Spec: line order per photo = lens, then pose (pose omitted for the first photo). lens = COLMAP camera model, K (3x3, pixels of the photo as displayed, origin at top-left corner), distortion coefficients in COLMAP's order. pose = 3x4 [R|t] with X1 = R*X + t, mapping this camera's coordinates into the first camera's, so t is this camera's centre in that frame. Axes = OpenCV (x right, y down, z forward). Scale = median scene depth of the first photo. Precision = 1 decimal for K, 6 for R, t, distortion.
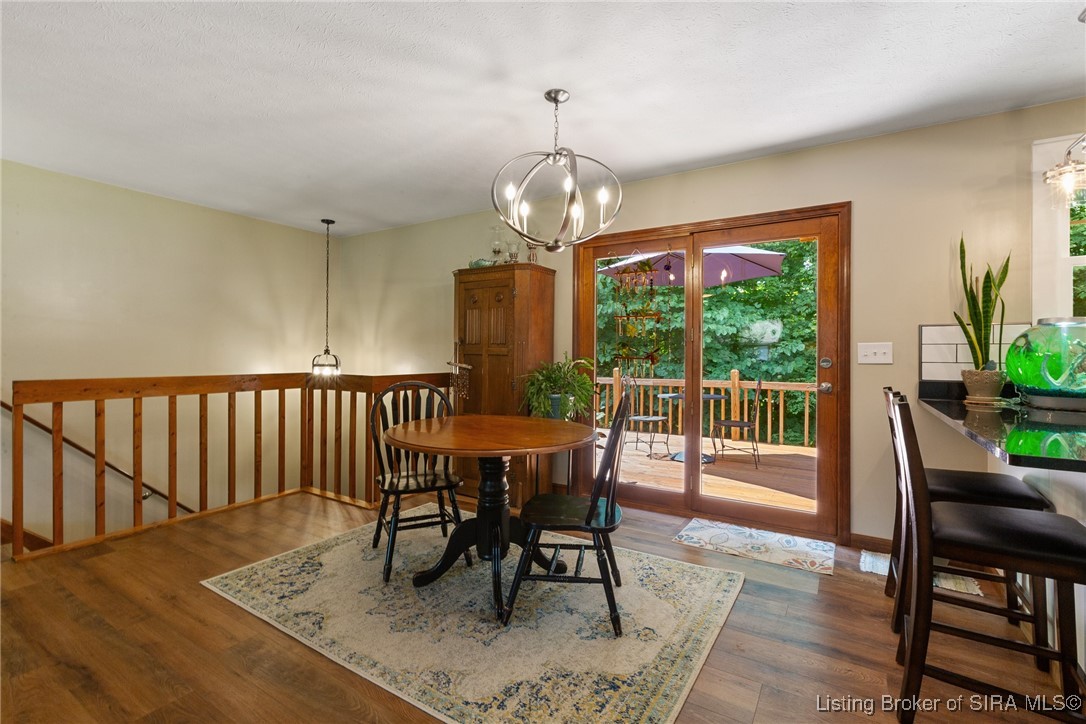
lens RADIAL K [[489.5, 0, 558.9], [0, 489.5, 353.0], [0, 0, 1]] dist [-0.002044, 0.000254]
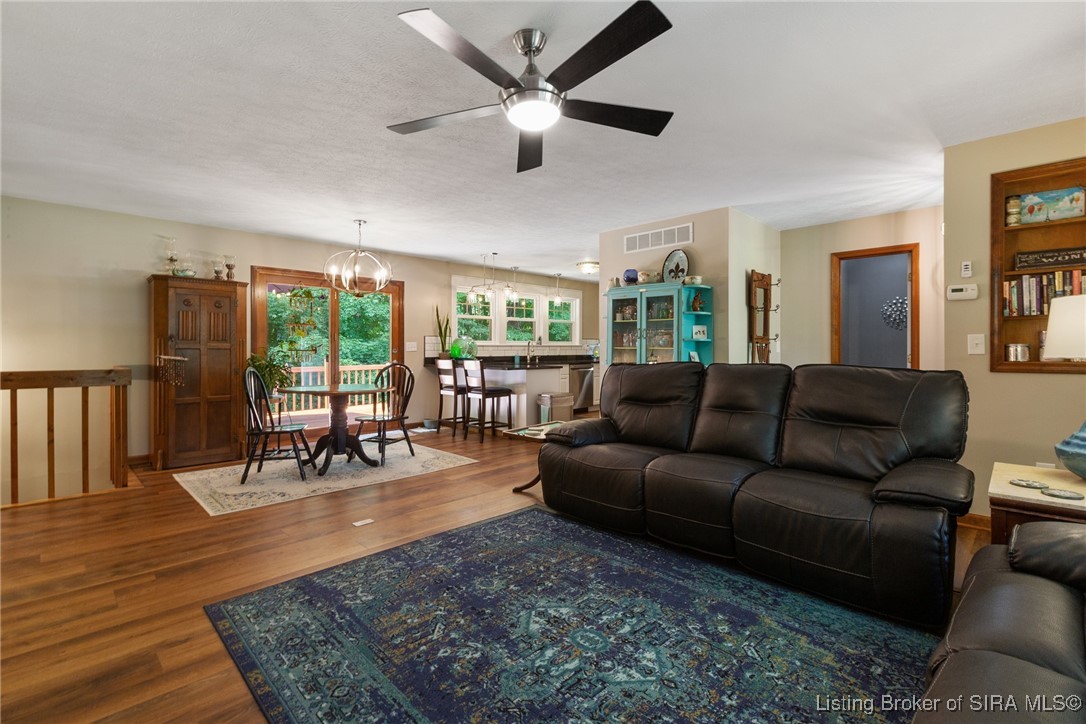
lens RADIAL K [[489.5, 0, 542.7], [0, 489.5, 350.9], [0, 0, 1]] dist [-0.002044, 0.000254]
pose [[0.232497, -0.011939, 0.972524, -1.620884], [-0.001237, 0.999920, 0.012571, -0.011472], [-0.972596, -0.004126, 0.232464, -0.196213]]
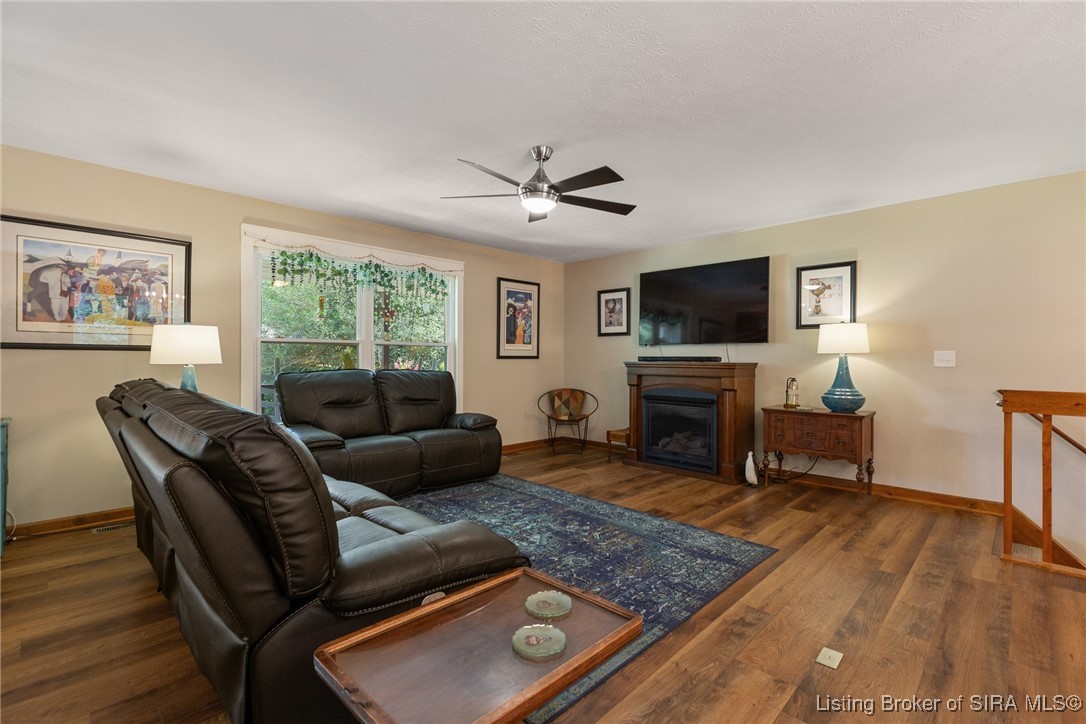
lens RADIAL K [[489.5, 0, 549.4], [0, 489.5, 357.9], [0, 0, 1]] dist [-0.002044, 0.000254]
pose [[-0.217021, -0.008810, -0.976127, 0.150284], [-0.004081, 0.999959, -0.008118, -0.001072], [0.976158, 0.002222, -0.217048, 0.248665]]
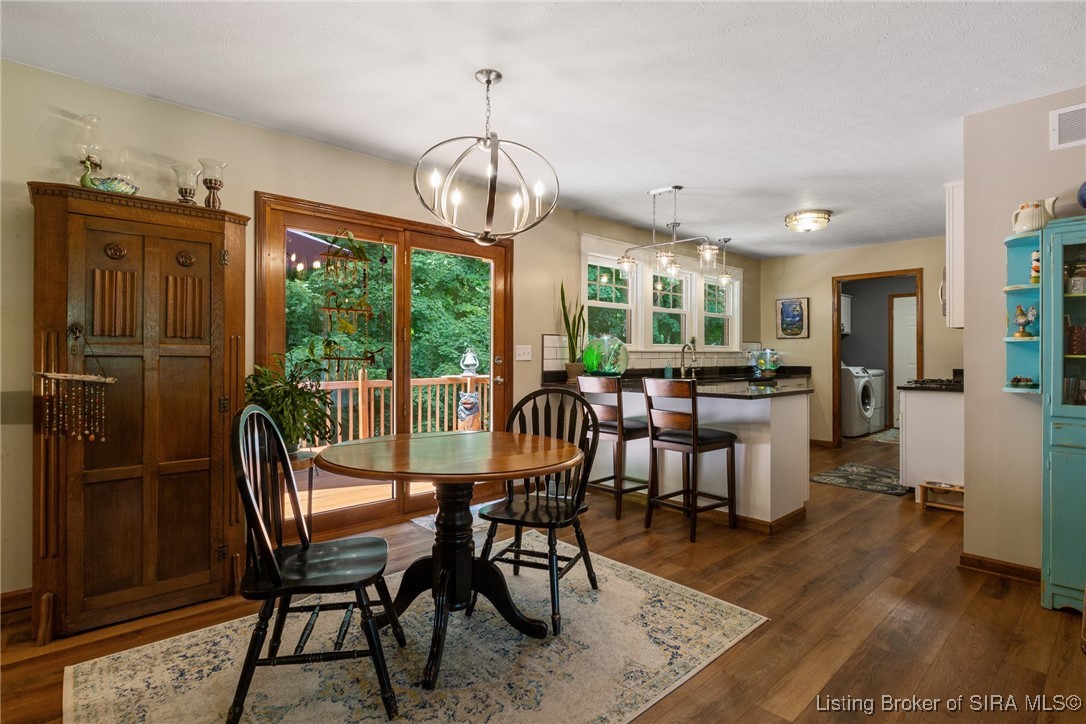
lens RADIAL K [[536.1, 0, 542.8], [0, 536.1, 355.8], [0, 0, 1]] dist [-0.012645, 0.002756]
pose [[0.275816, -0.007913, 0.961178, -0.848530], [-0.002719, 0.999956, 0.009012, -0.005644], [-0.961207, -0.005099, 0.275782, 0.552070]]
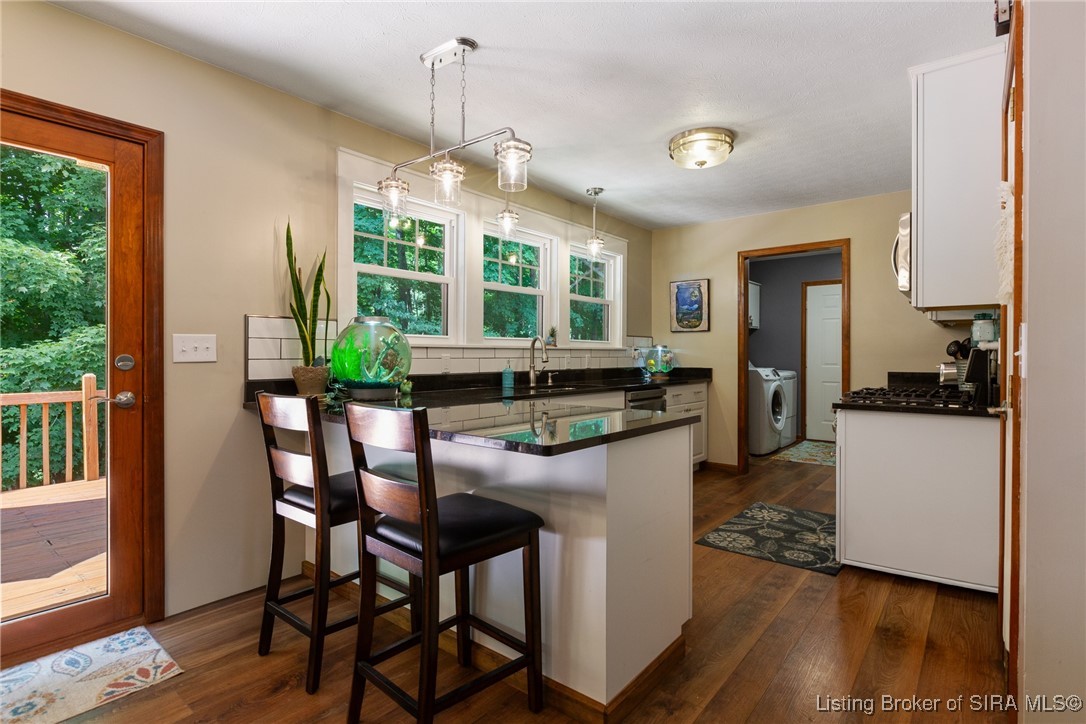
lens RADIAL K [[536.1, 0, 543.6], [0, 536.1, 355.8], [0, 0, 1]] dist [-0.012645, 0.002756]
pose [[0.136706, -0.010666, 0.990554, -0.098510], [-0.006620, 0.999910, 0.011680, -0.000887], [-0.990589, -0.008154, 0.136623, 0.374035]]
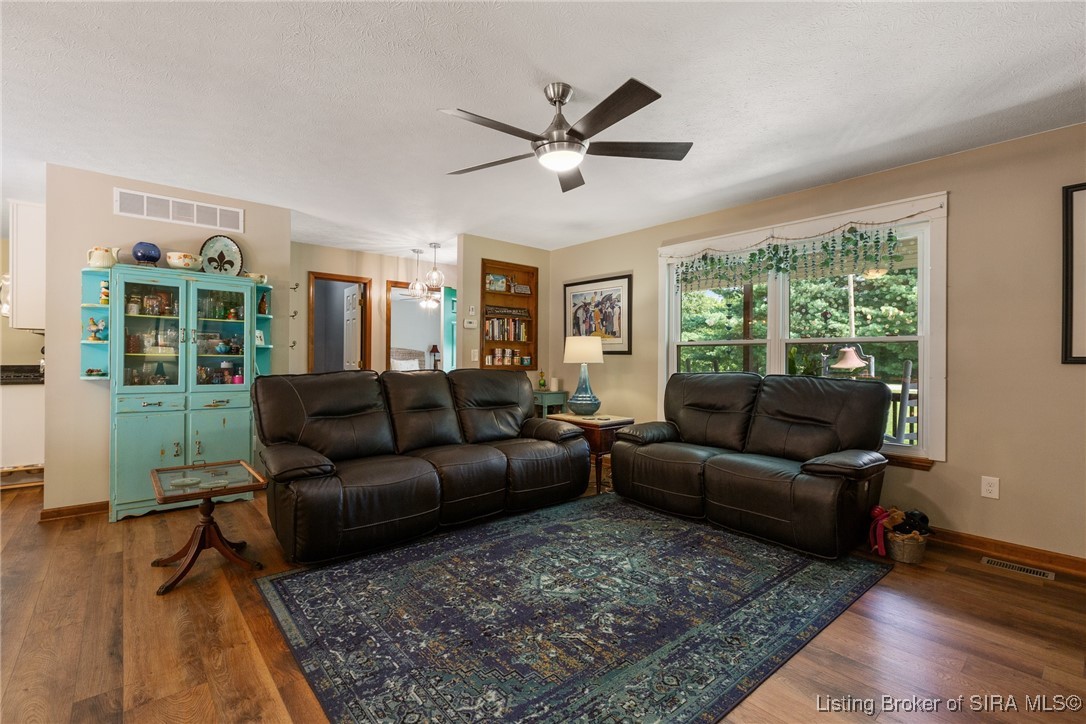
lens RADIAL K [[489.5, 0, 540.3], [0, 489.5, 357.4], [0, 0, 1]] dist [-0.002044, 0.000254]
pose [[-0.949761, -0.015128, 0.312611, -1.150991], [-0.016539, 0.999861, -0.001862, -0.006386], [-0.312539, -0.006939, -0.949880, 0.808516]]
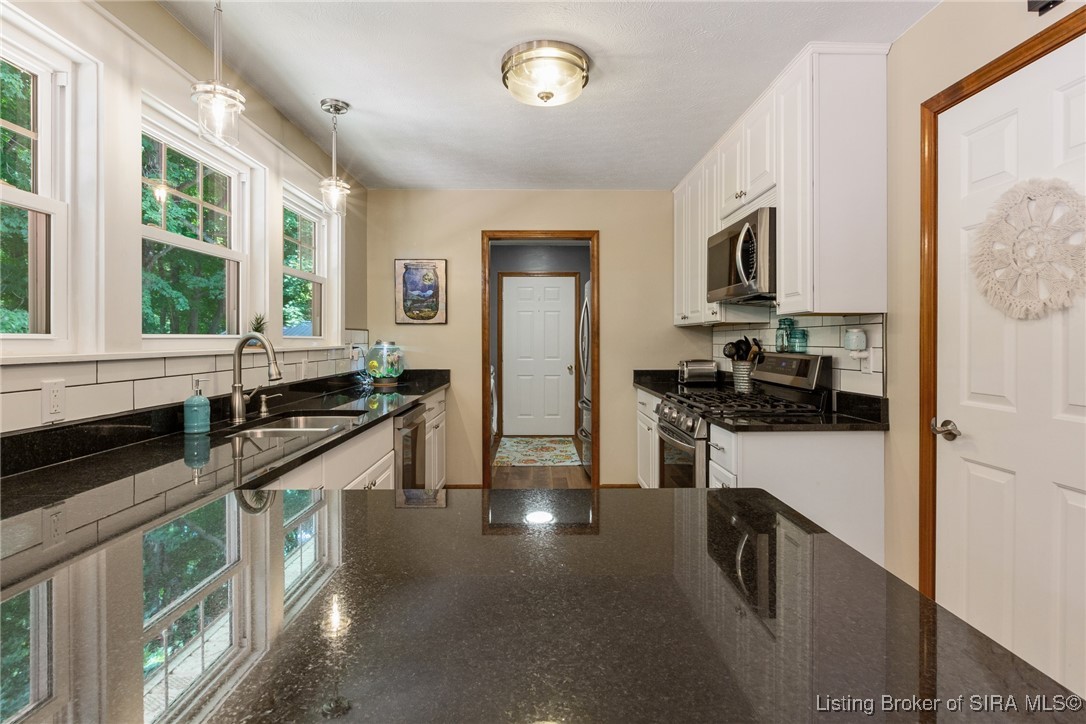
lens RADIAL K [[536.1, 0, 542.4], [0, 536.1, 342.9], [0, 0, 1]] dist [-0.012645, 0.002756]
pose [[-0.532783, -0.012039, 0.846166, 0.414508], [-0.007127, 0.999927, 0.009739, -0.032441], [-0.846222, -0.000841, -0.532830, 0.644495]]
